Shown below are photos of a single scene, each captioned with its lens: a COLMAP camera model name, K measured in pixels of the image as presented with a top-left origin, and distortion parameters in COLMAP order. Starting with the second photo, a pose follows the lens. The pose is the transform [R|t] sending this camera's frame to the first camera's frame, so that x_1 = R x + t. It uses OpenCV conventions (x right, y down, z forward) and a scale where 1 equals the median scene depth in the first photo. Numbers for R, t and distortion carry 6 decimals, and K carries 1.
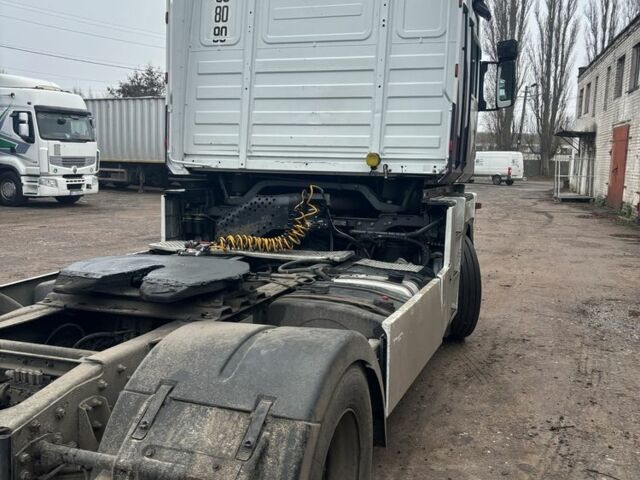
lens RADIAL K [[632.3, 0, 324.3], [0, 632.3, 242.0], [0, 0, 1]] dist [0.013083, 0.000000]
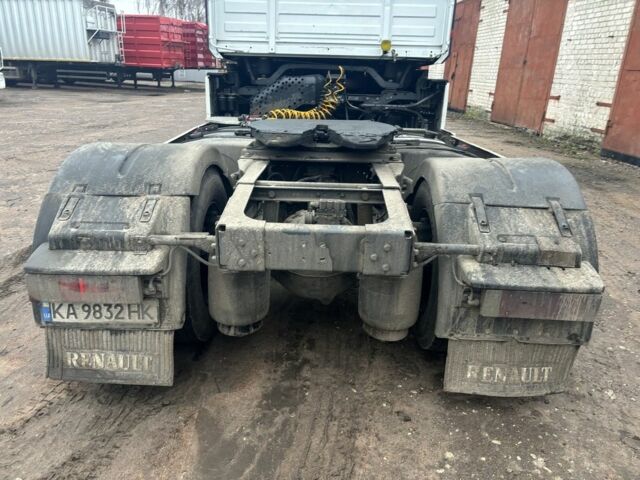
lens RADIAL K [[480.2, 0, 315.8], [0, 480.2, 241.0], [0, 0, 1]] dist [0.015327, -0.010296]
pose [[0.960879, -0.091287, 0.261491, -0.330702], [0.030733, 0.973434, 0.226898, 0.028105], [-0.275257, -0.209985, 0.938158, 0.038978]]
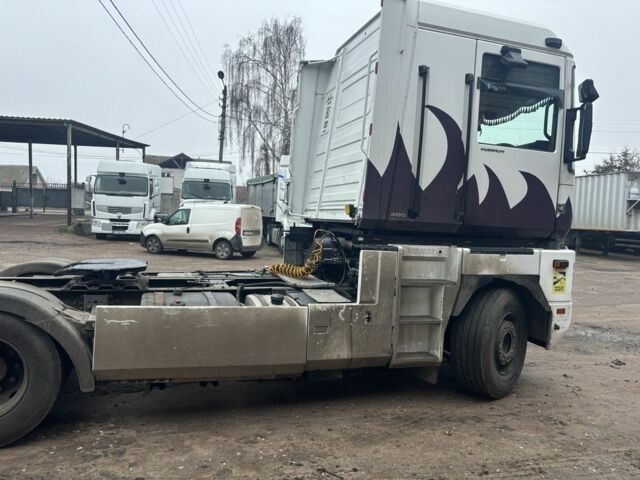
lens RADIAL K [[480.2, 0, 319.1], [0, 480.2, 236.5], [0, 0, 1]] dist [0.015327, -0.010296]
pose [[0.612089, 0.031748, -0.790151, 0.720699], [-0.121534, 0.991100, -0.054324, -0.021082], [0.781394, 0.129281, 0.610500, 0.371123]]
